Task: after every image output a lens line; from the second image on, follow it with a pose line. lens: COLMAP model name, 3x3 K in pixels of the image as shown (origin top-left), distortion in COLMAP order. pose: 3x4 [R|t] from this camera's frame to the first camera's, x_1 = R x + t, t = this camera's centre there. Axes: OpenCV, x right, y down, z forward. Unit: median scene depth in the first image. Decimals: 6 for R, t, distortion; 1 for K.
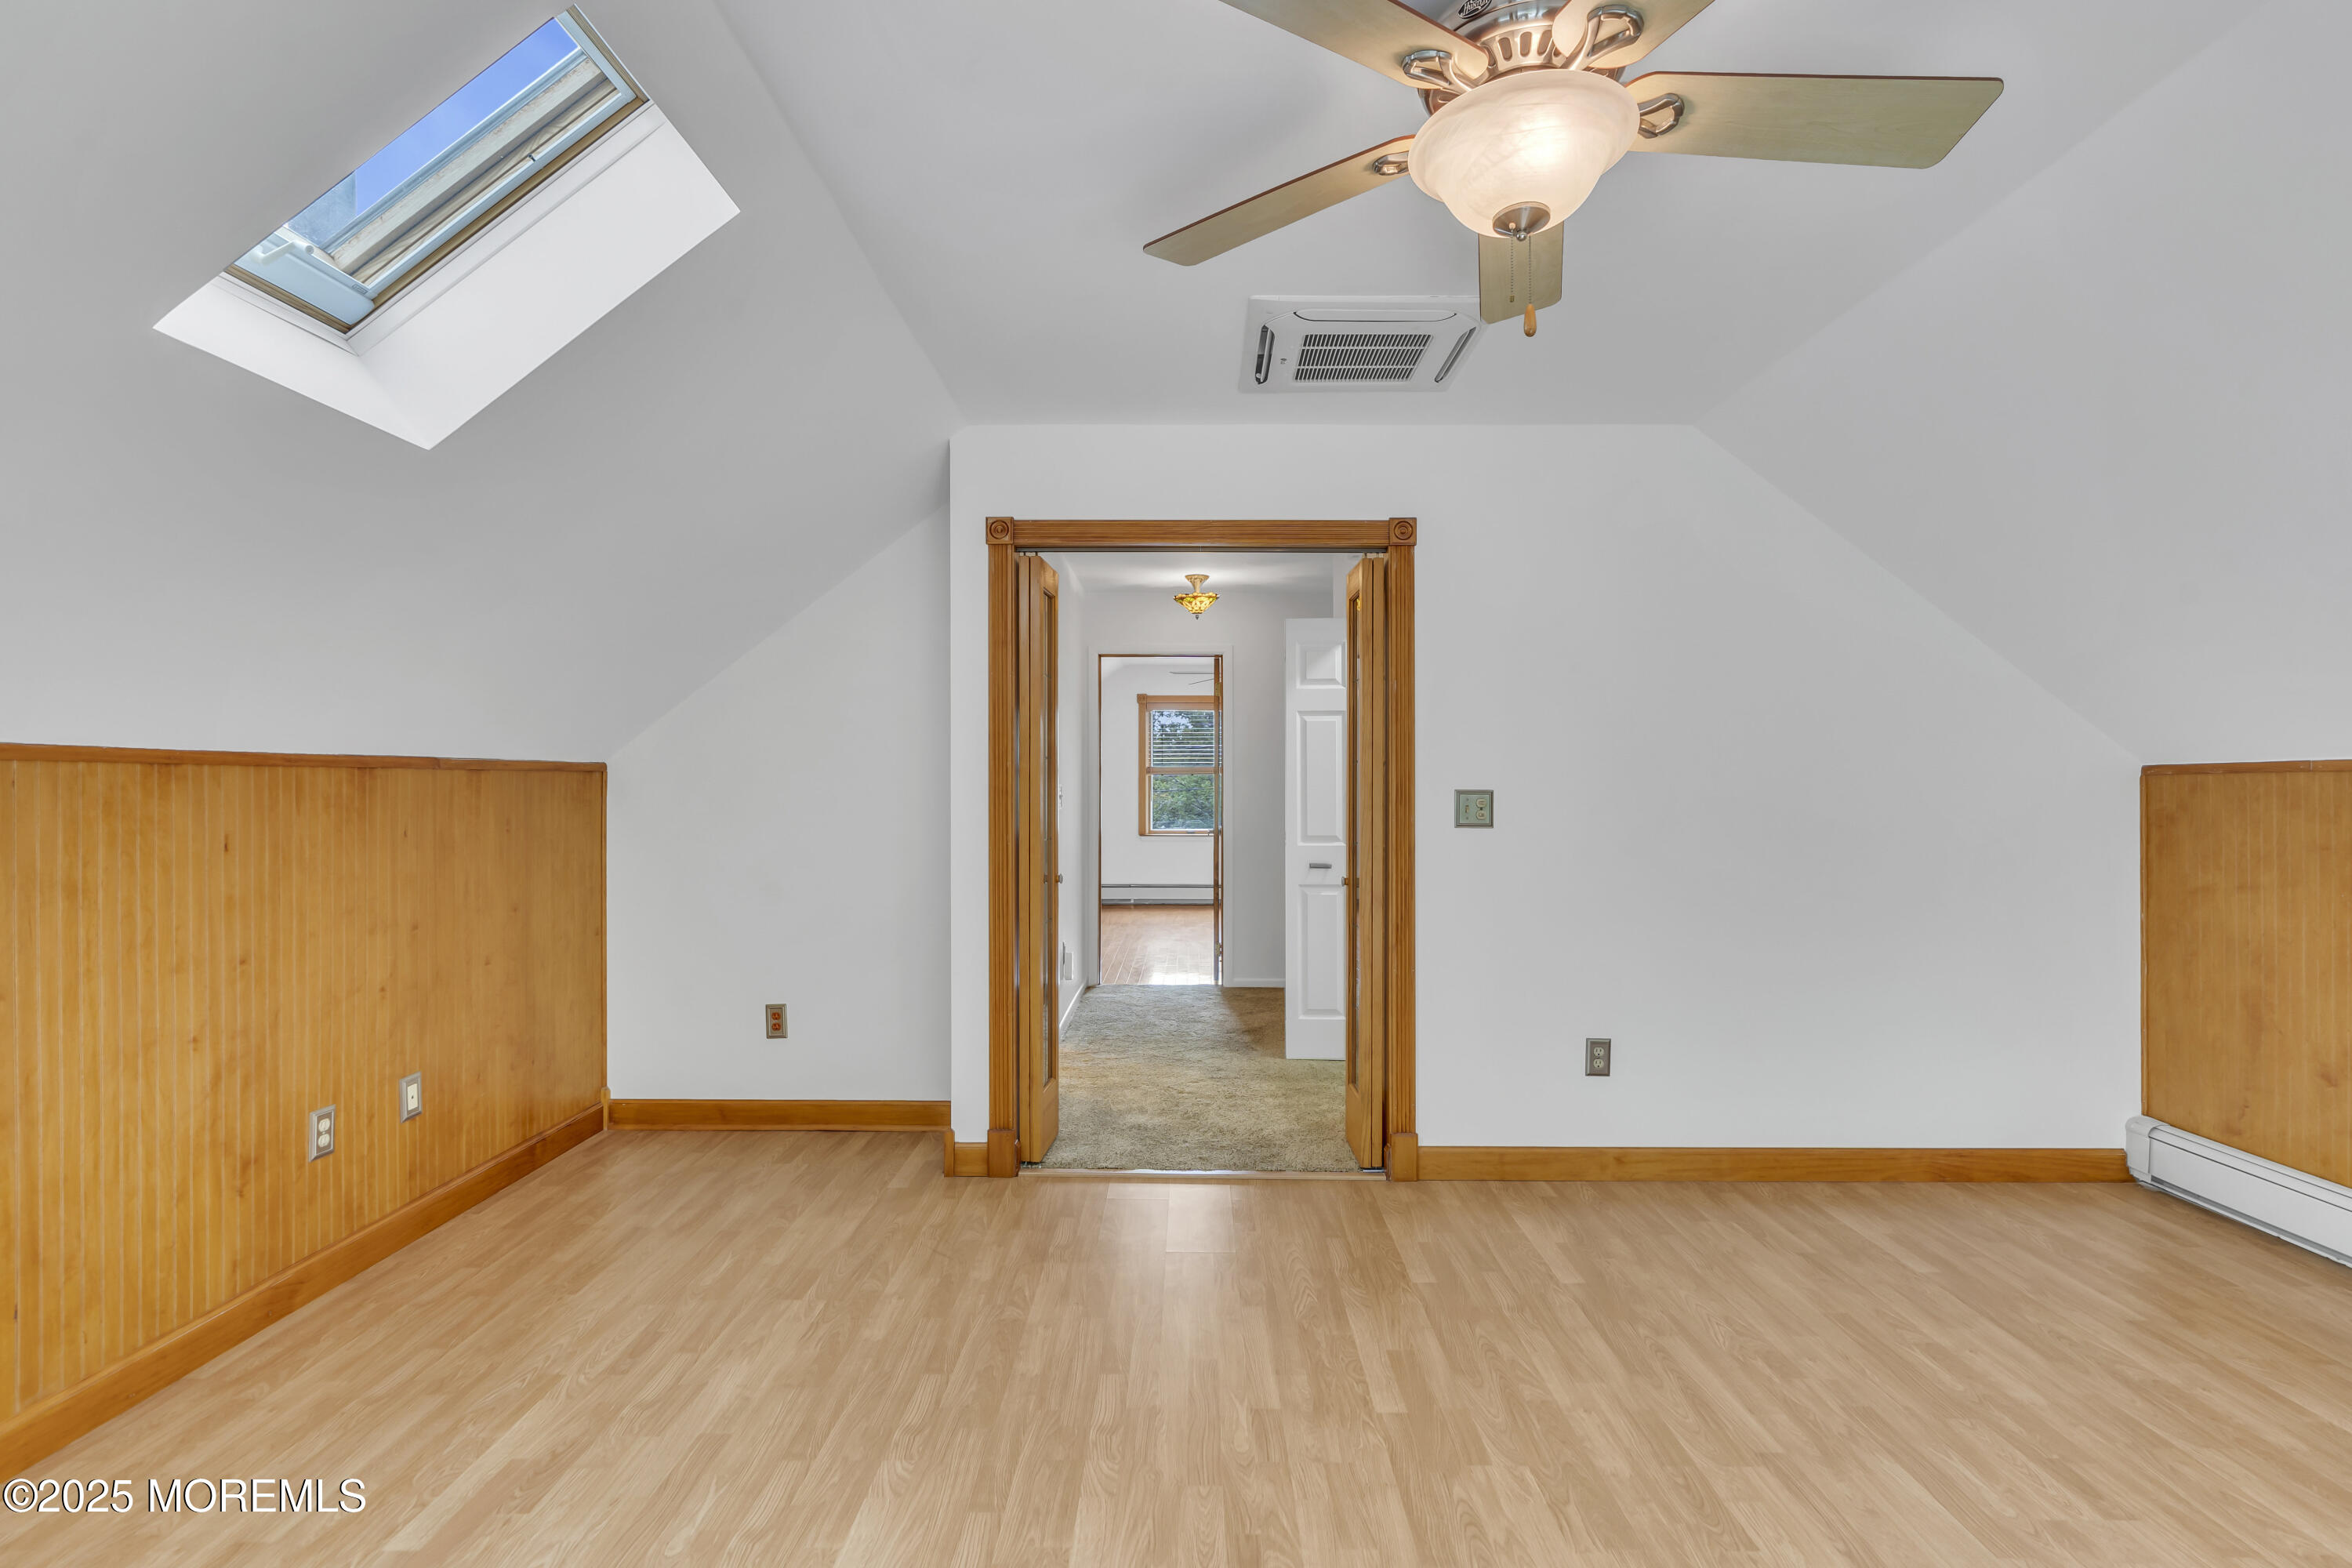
lens RADIAL K [[1064.3, 0, 1182.0], [0, 1064.3, 789.5], [0, 0, 1]] dist [-0.008167, 0.004926]
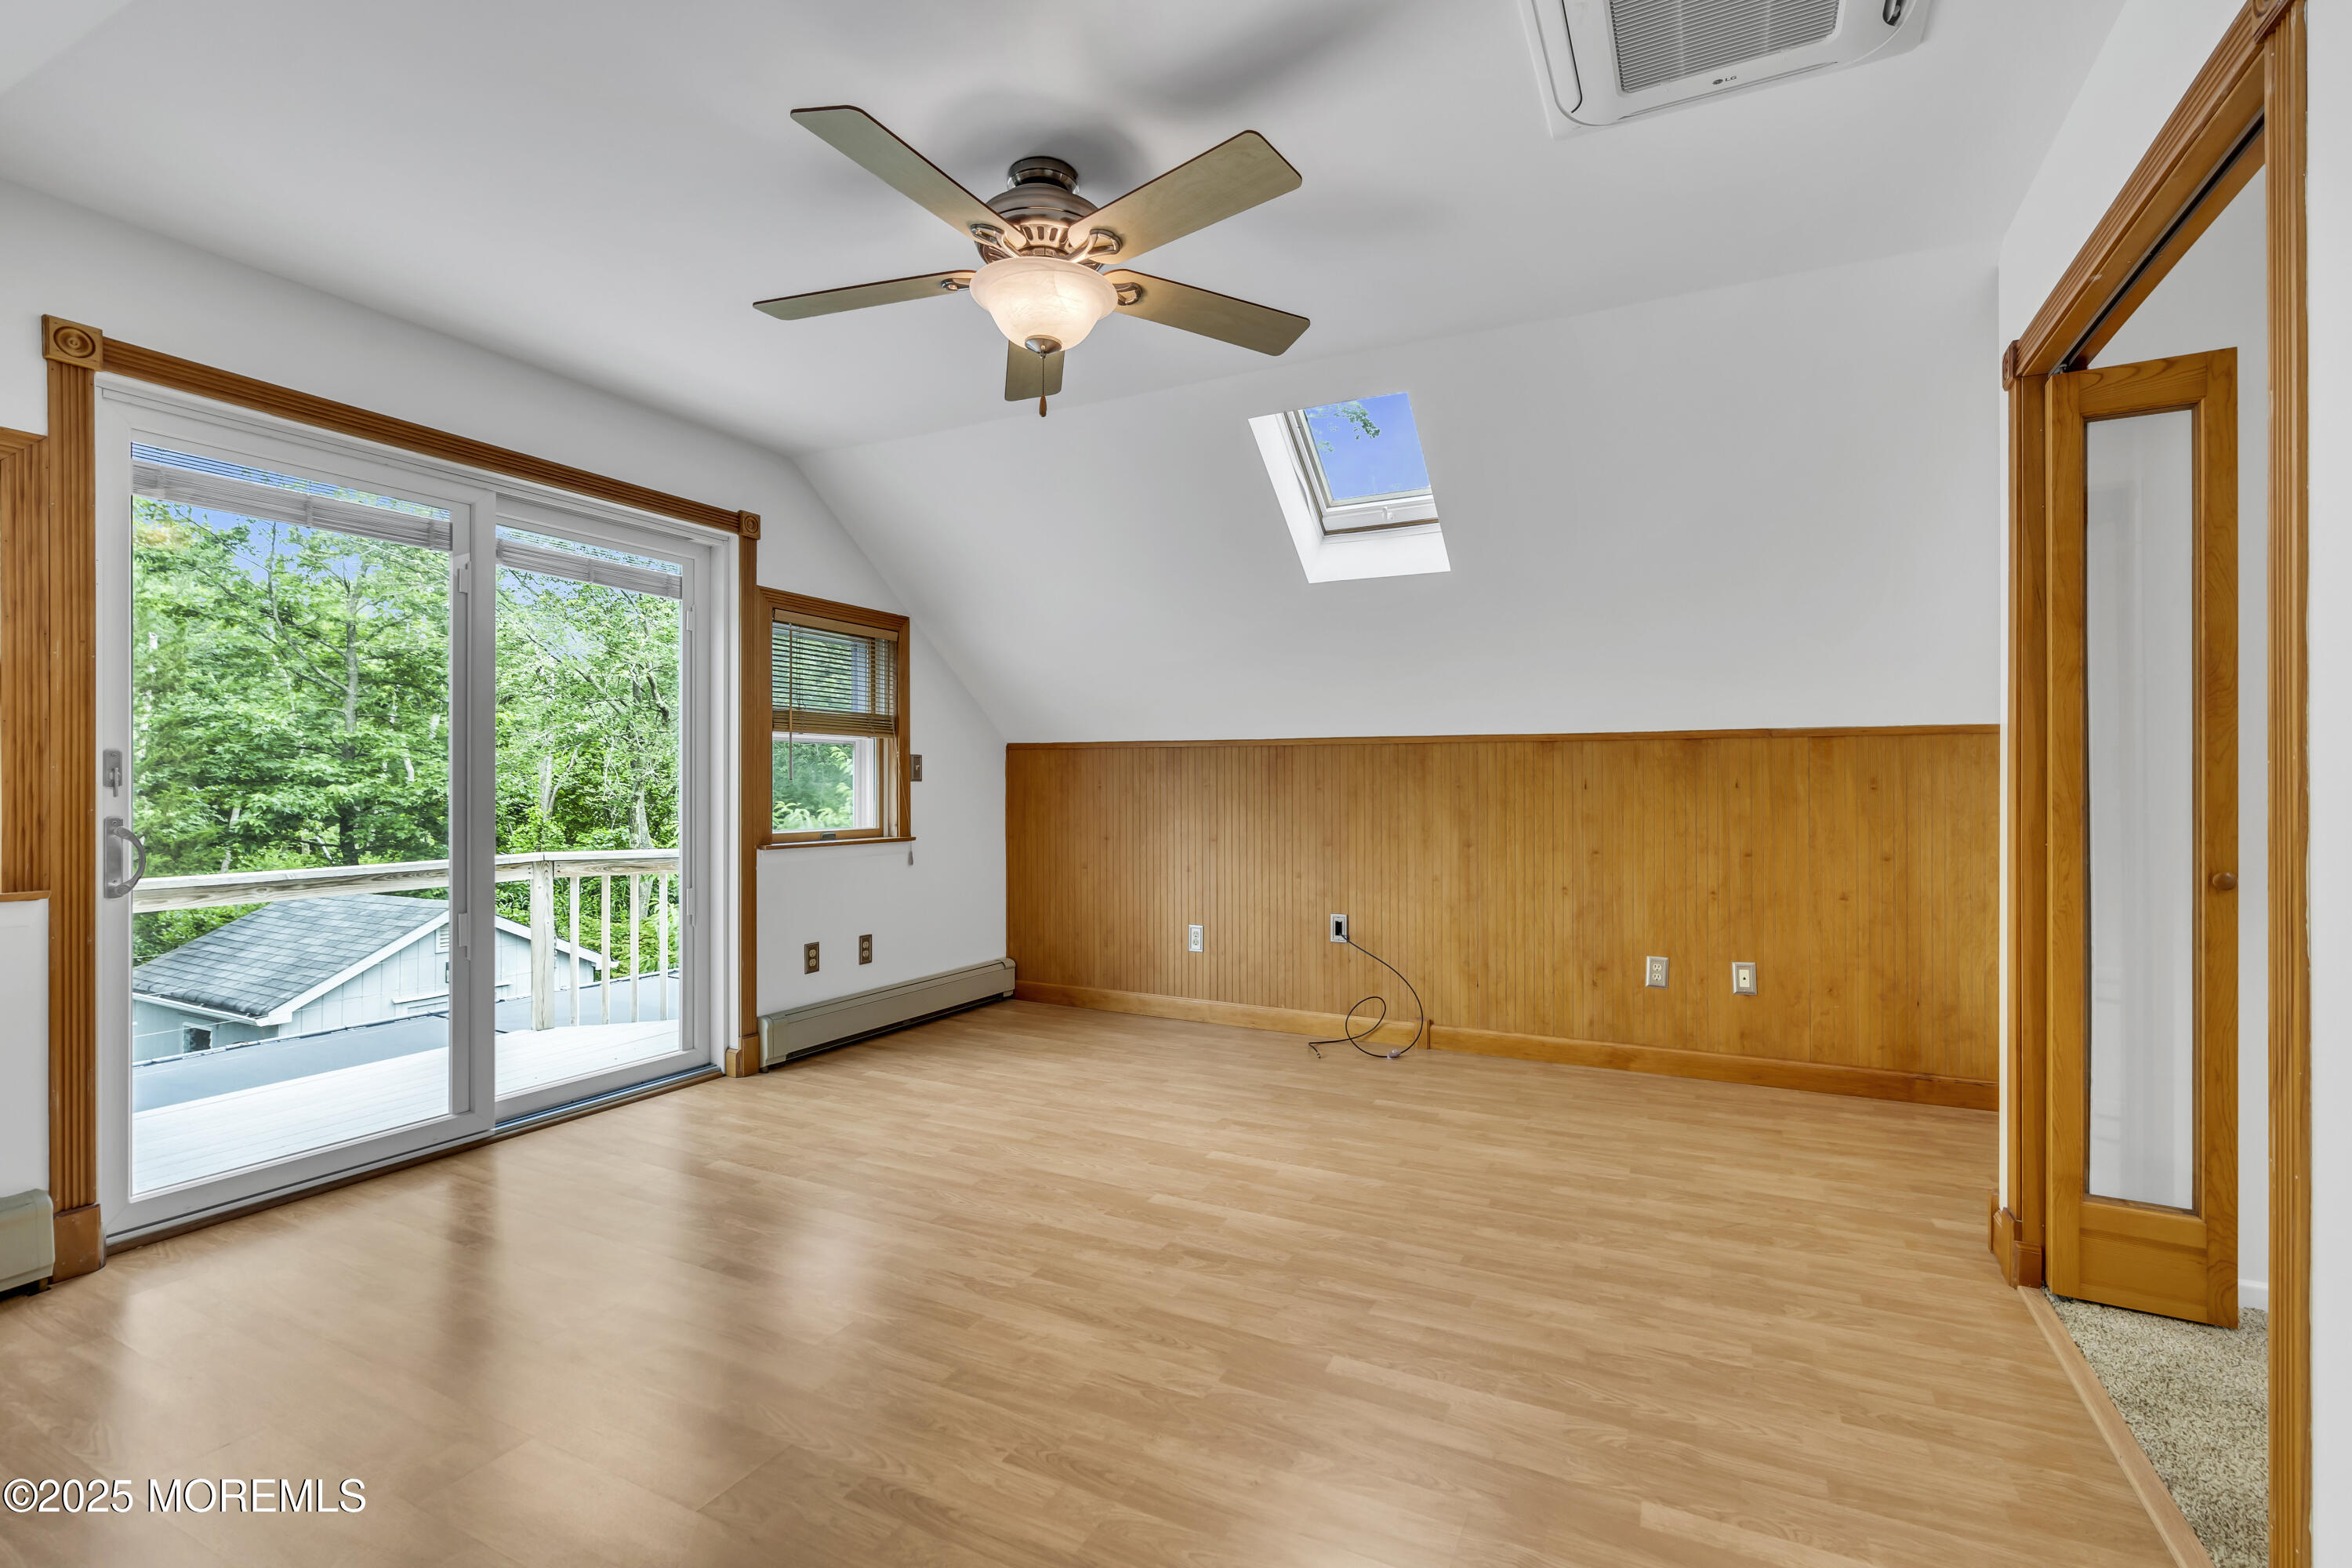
lens RADIAL K [[1064.3, 0, 1182.0], [0, 1064.3, 789.5], [0, 0, 1]] dist [-0.008167, 0.004926]
pose [[-0.442488, -0.001382, -0.896773, 0.924992], [-0.004065, 0.999992, 0.000464, 0.054788], [0.896765, 0.003850, -0.442490, 1.075830]]
